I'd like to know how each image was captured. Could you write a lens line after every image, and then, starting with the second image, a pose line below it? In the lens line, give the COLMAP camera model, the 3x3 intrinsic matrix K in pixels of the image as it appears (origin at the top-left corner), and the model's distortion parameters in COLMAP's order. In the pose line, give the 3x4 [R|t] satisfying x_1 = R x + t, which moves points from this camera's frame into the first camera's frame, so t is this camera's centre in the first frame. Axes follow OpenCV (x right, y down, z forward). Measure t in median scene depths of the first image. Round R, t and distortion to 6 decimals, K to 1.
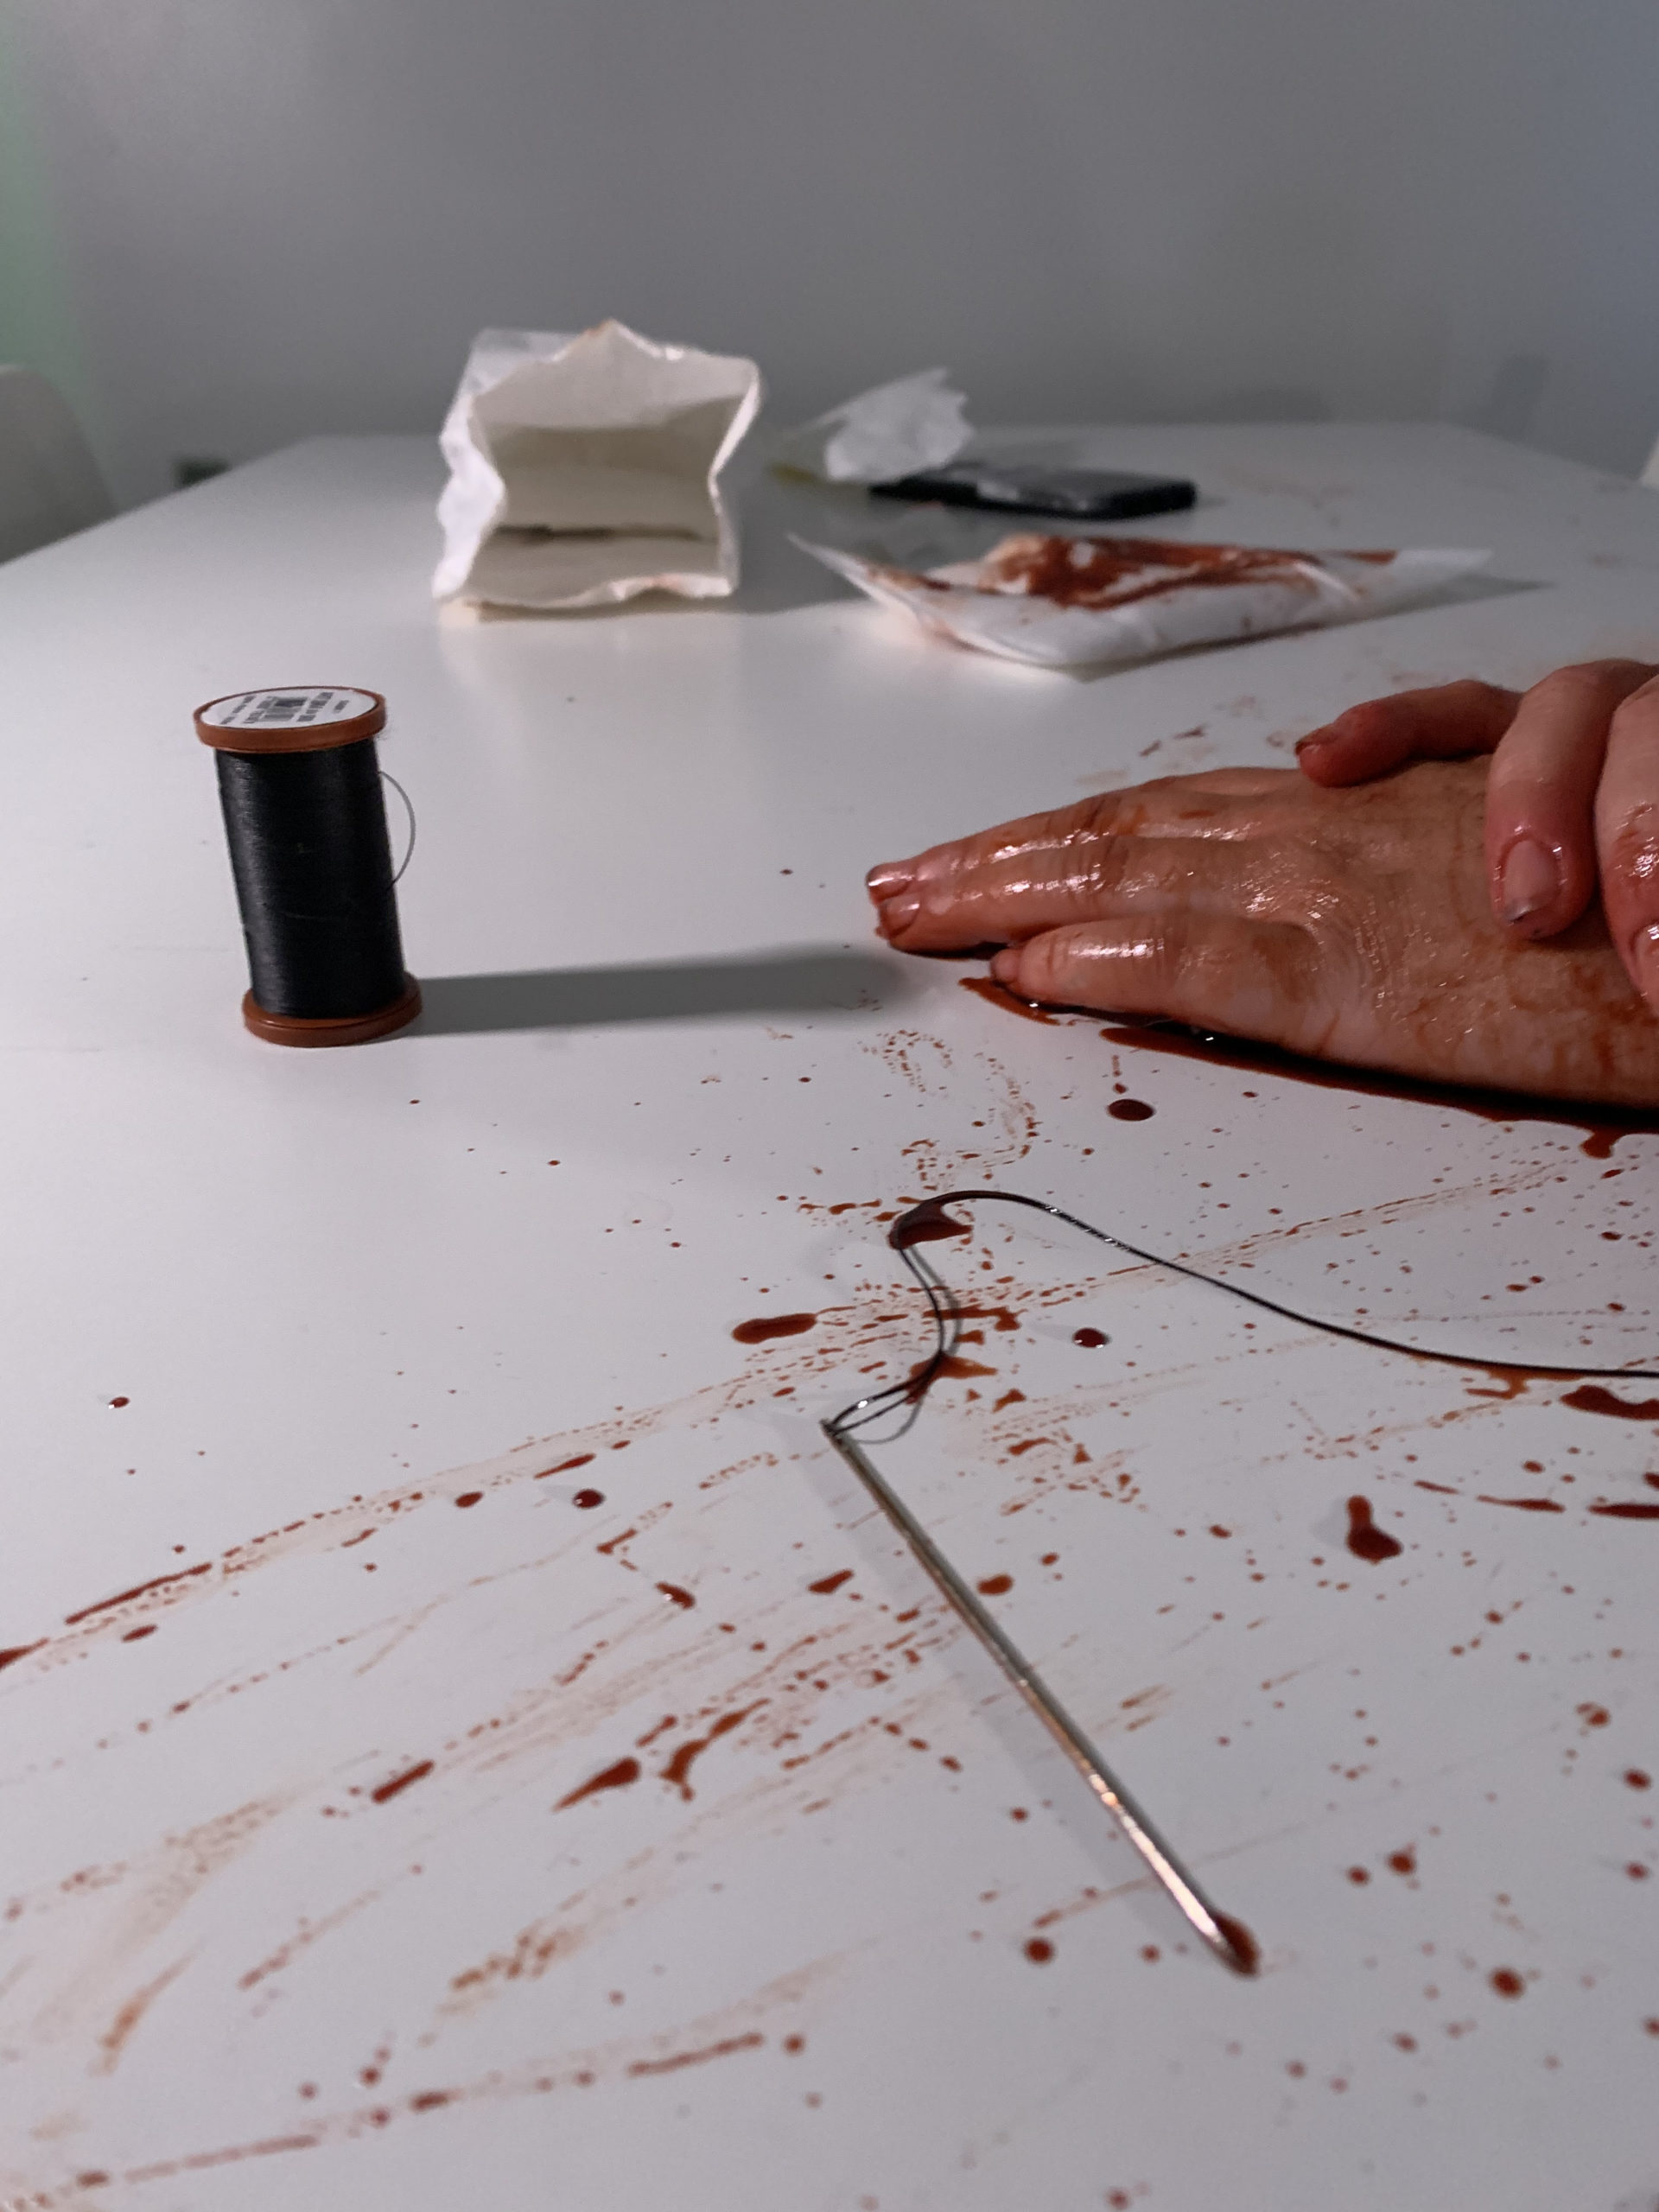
lens RADIAL K [[1671.0, 0, 829.5], [0, 1671.0, 1106.0], [0, 0, 1]] dist [0.101865, -0.348231]
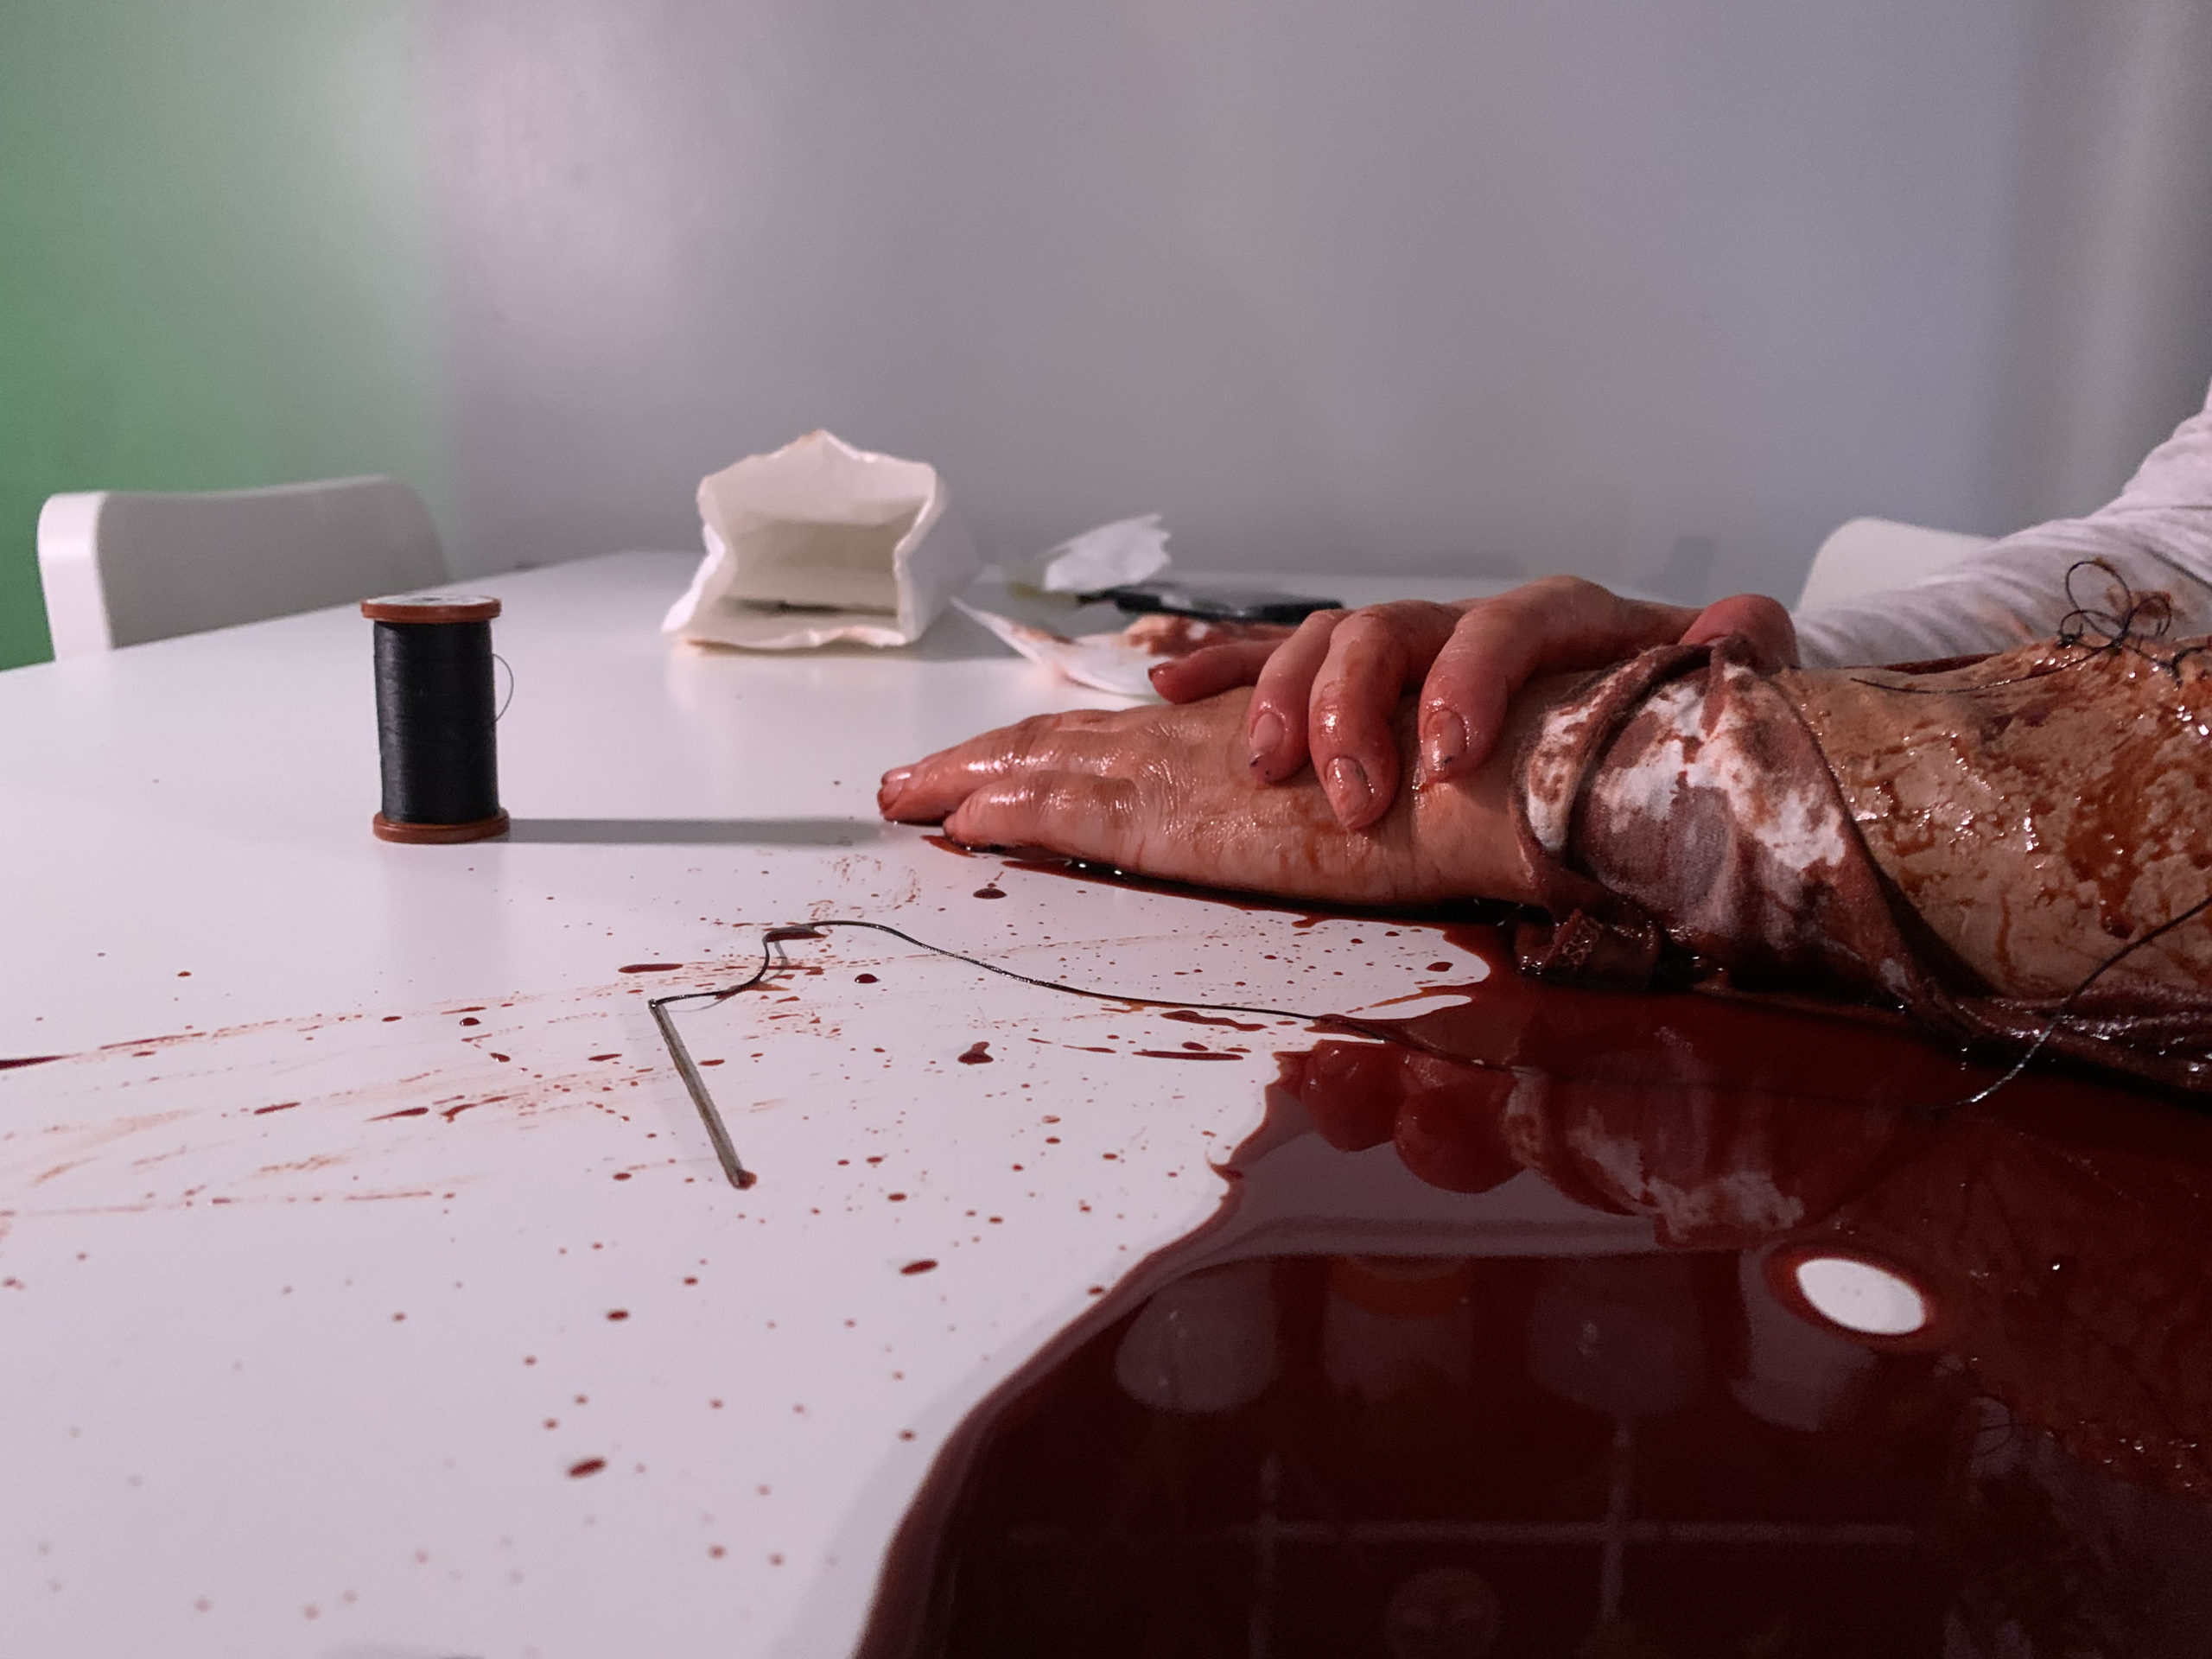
lens RADIAL K [[1671.0, 0, 1137.3], [0, 1671.0, 821.6], [0, 0, 1]] dist [0.101865, -0.348231]
pose [[0.998475, 0.052623, -0.016681, 0.333671], [-0.055142, 0.964919, -0.256690, 0.300229], [0.002588, 0.257219, 0.966350, -0.345296]]
